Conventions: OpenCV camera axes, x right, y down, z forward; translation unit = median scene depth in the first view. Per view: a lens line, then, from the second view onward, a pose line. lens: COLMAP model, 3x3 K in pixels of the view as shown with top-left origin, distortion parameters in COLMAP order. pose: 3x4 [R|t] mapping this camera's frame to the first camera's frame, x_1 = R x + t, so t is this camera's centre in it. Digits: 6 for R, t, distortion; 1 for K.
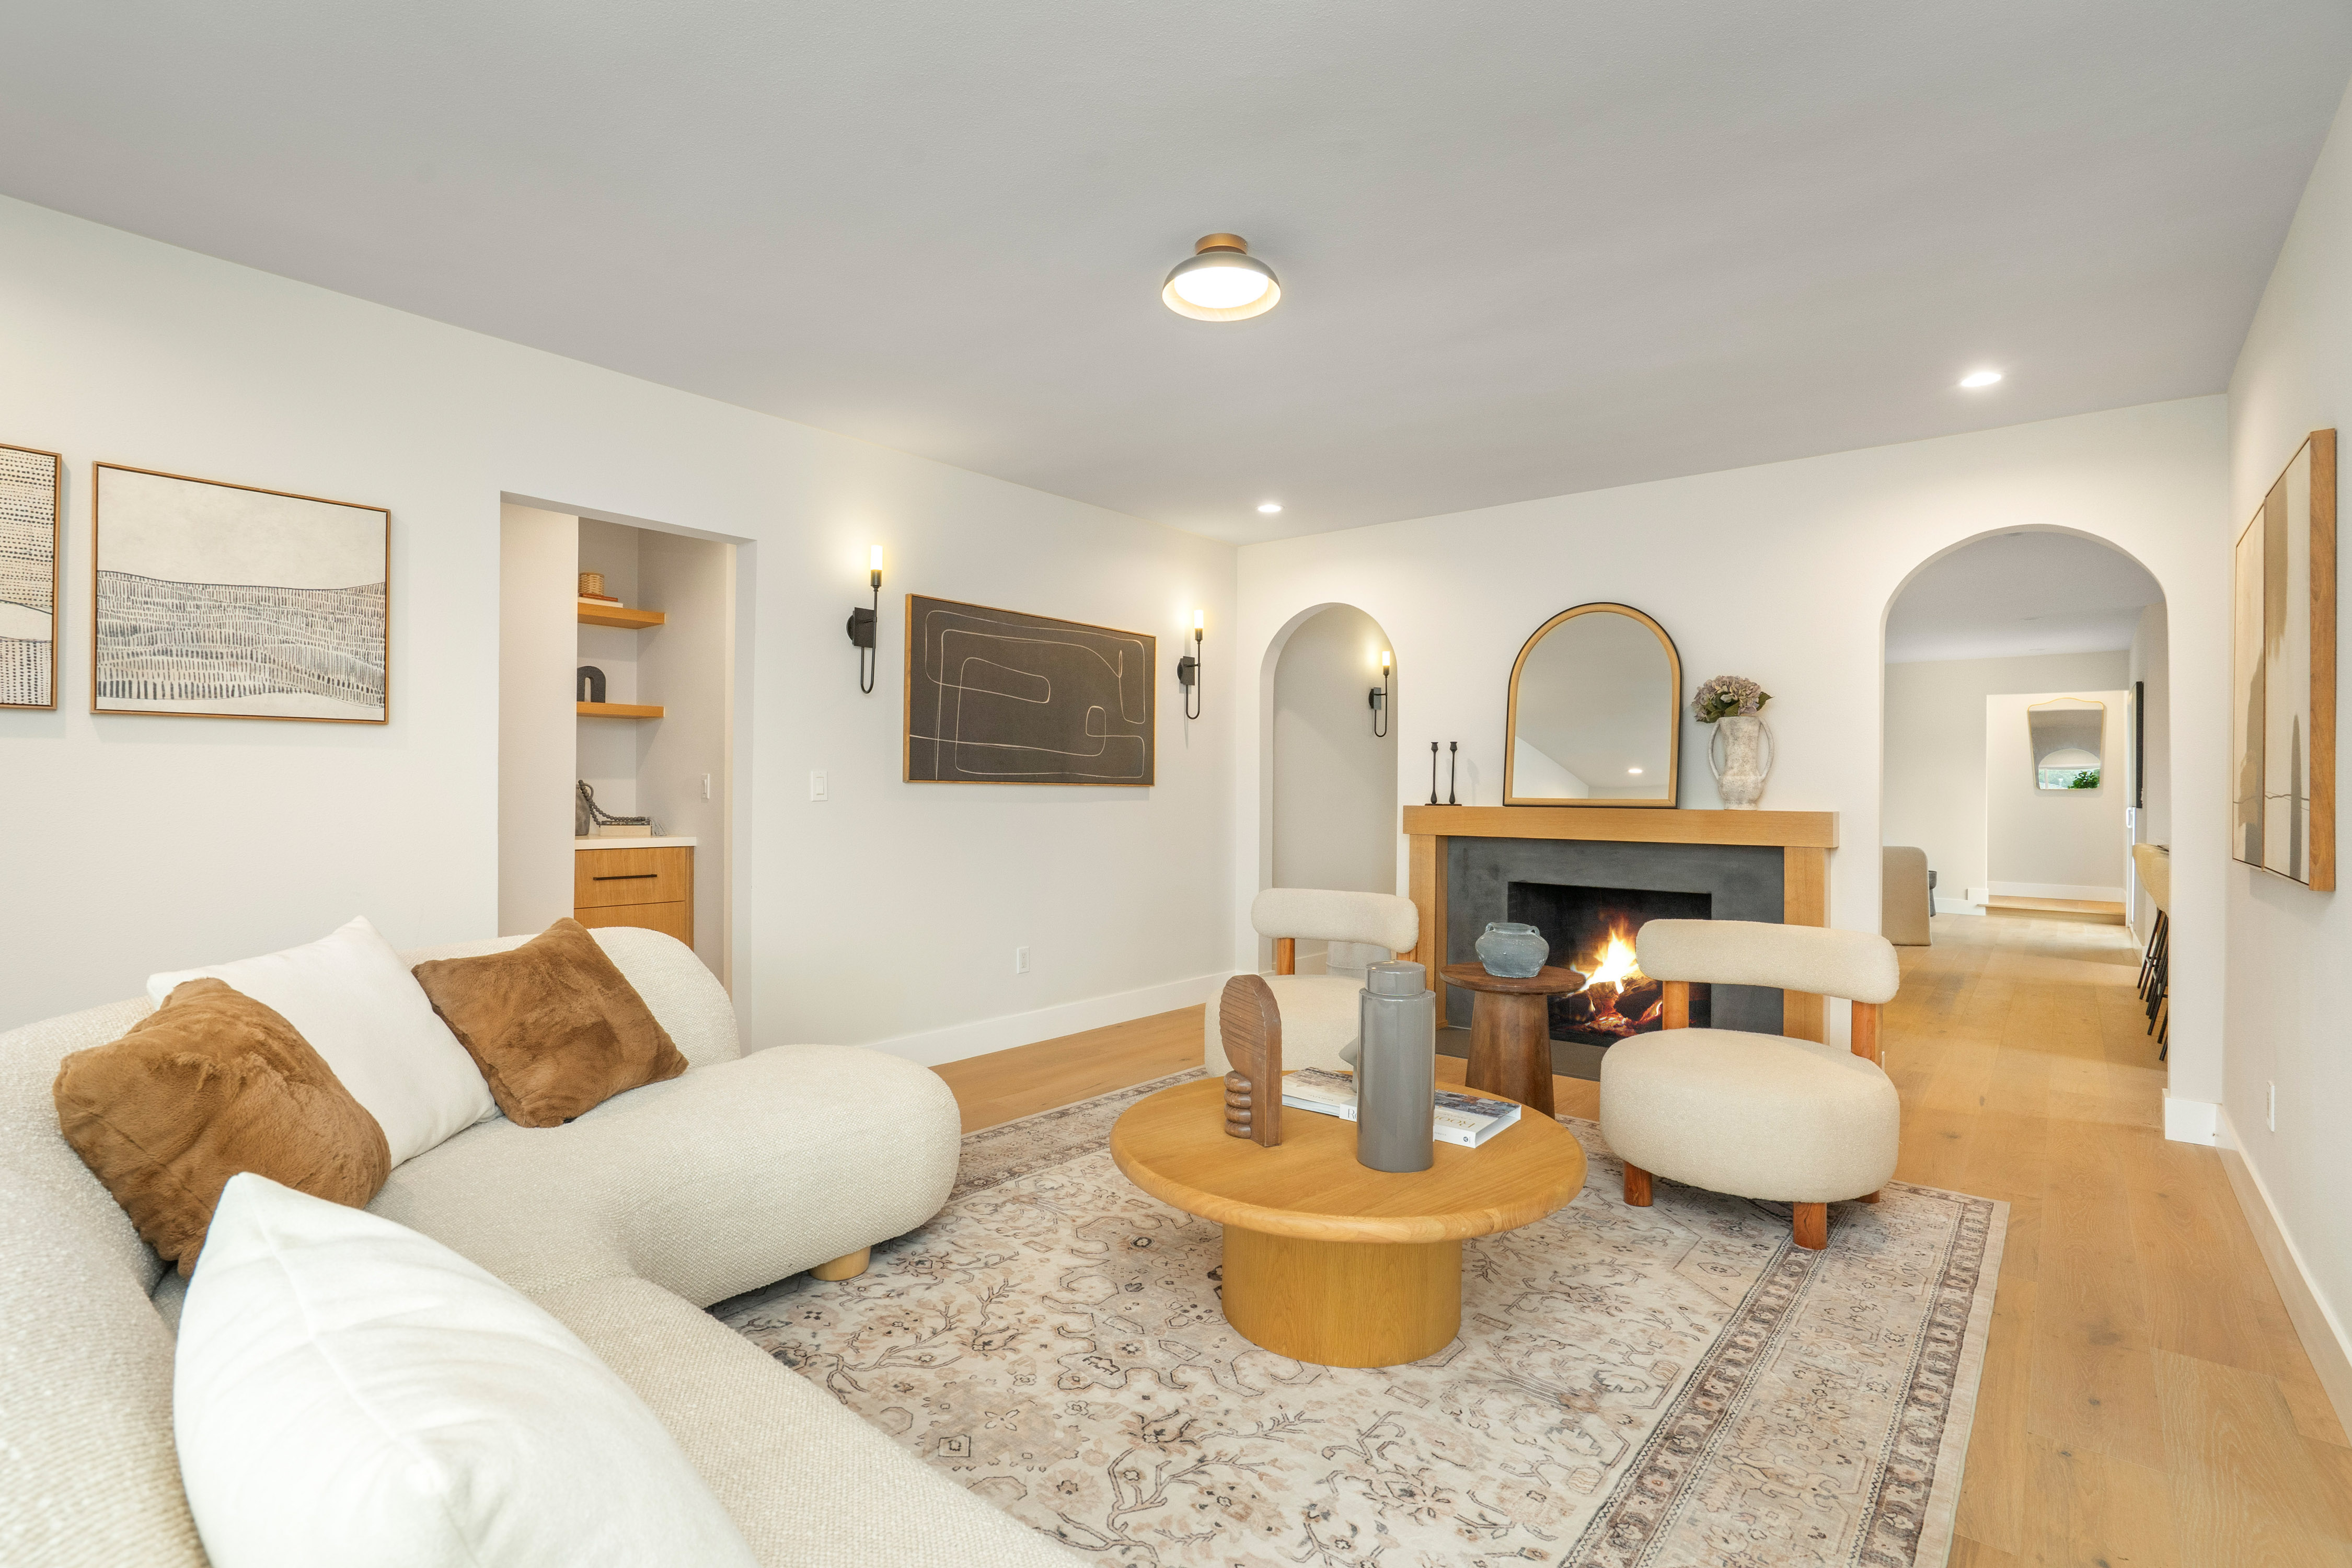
lens RADIAL K [[1091.3, 0, 1176.0], [0, 1091.3, 784.0], [0, 0, 1]] dist [-0.024139, 0.000206]
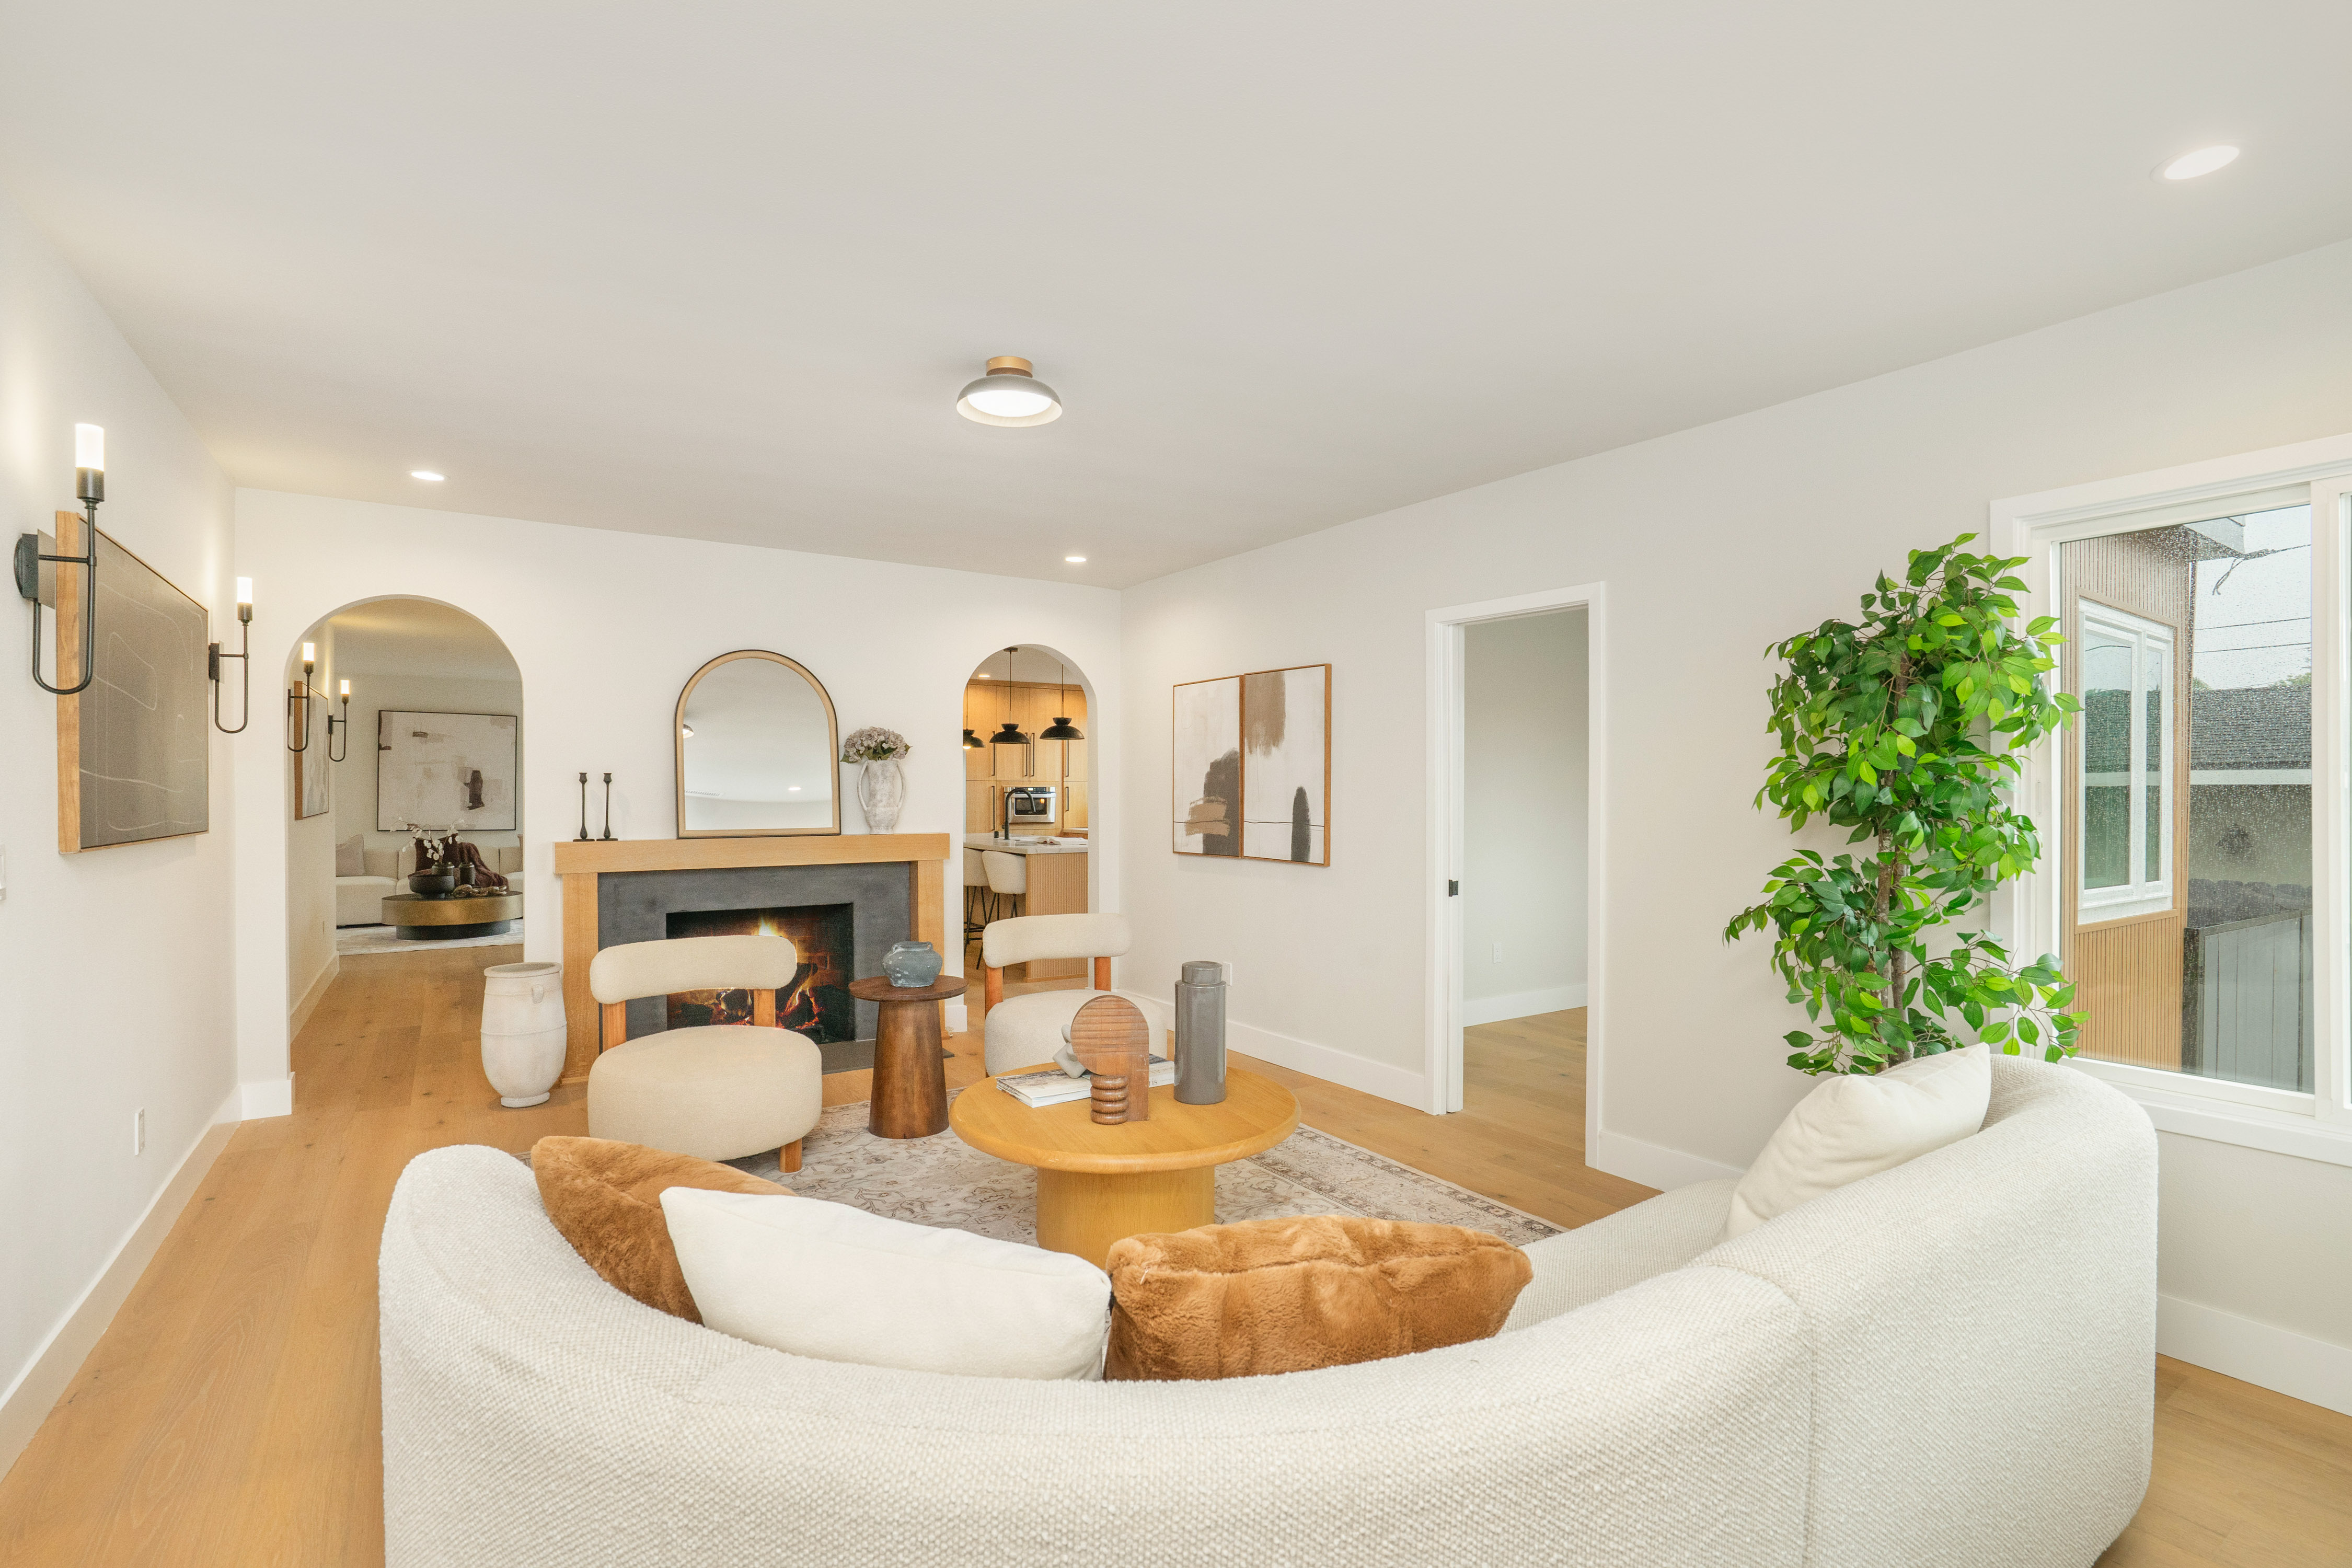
lens RADIAL K [[1084.9, 0, 1176.0], [0, 1084.9, 784.0], [0, 0, 1]] dist [-0.052840, 0.024153]
pose [[0.281793, -0.002748, 0.959471, -0.584497], [0.000776, 0.999996, 0.002636, -0.036676], [-0.959475, 0.000002, 0.281794, 0.309046]]
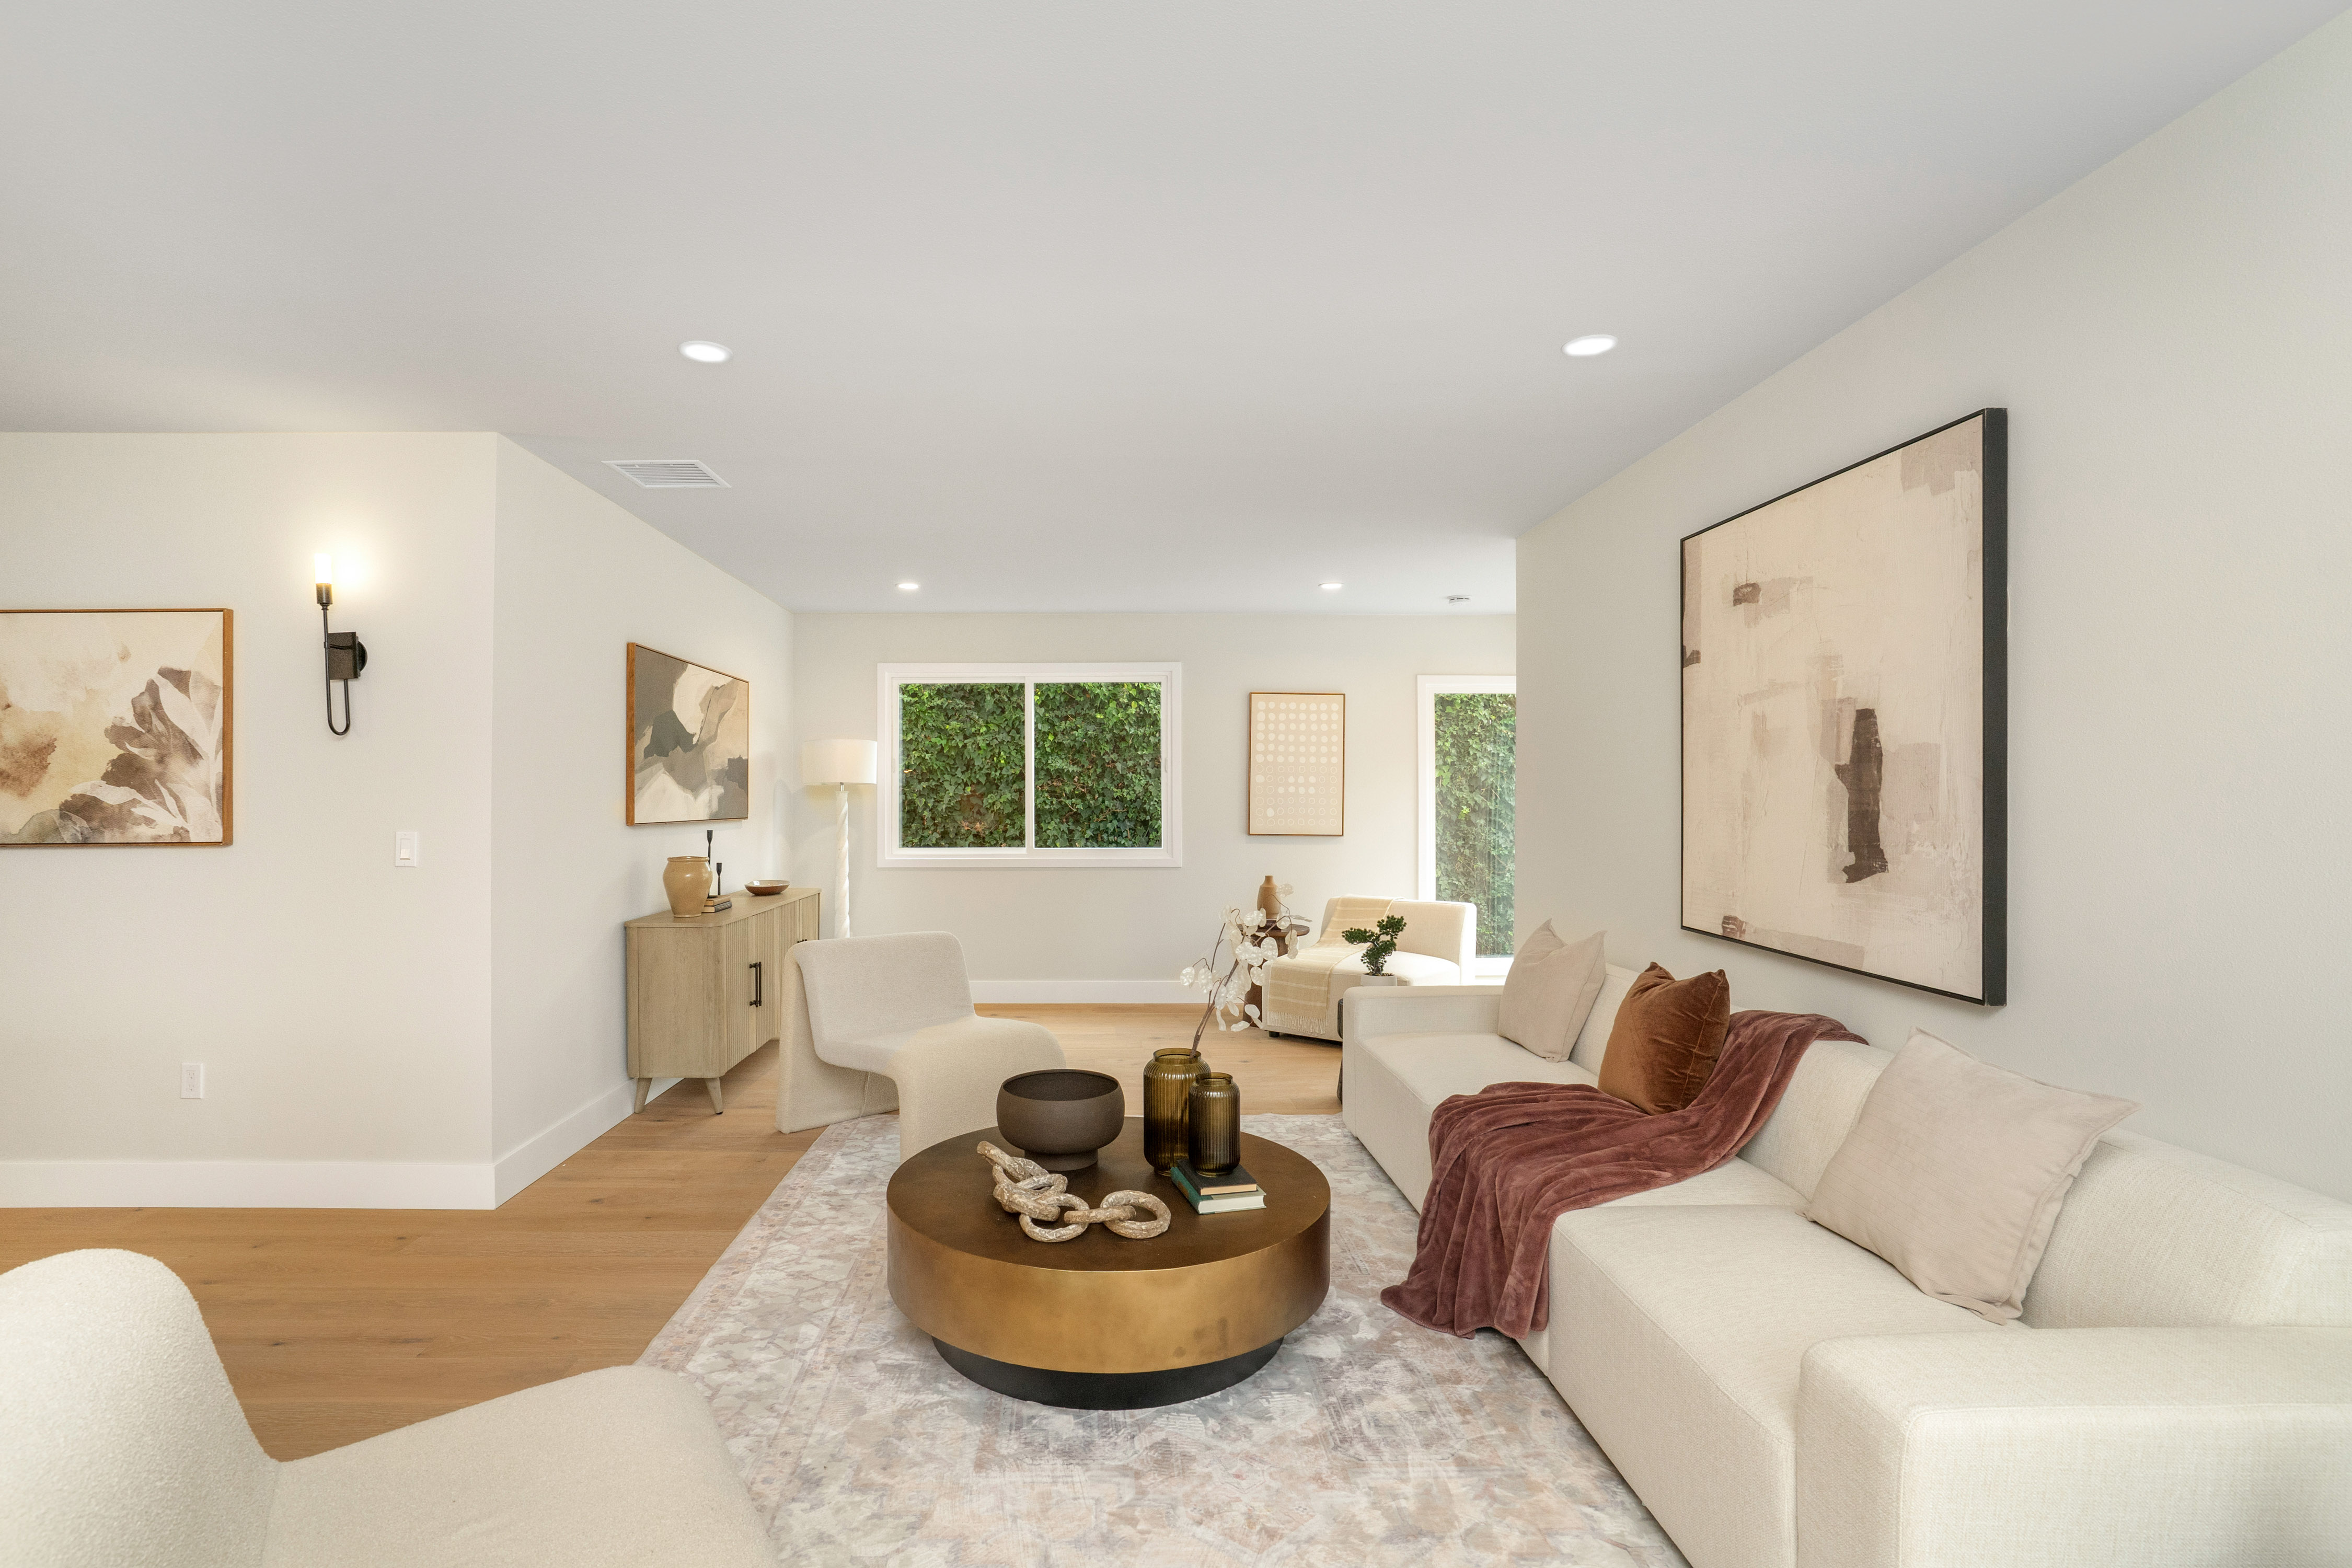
lens RADIAL K [[1122.9, 0, 1165.8], [0, 1122.9, 793.8], [0, 0, 1]] dist [-0.000285, -0.000151]
pose [[0.687607, -0.007966, -0.726039, 1.578930], [0.001398, 0.999952, -0.009648, -0.012706], [0.726082, 0.005619, 0.687585, 1.950071]]
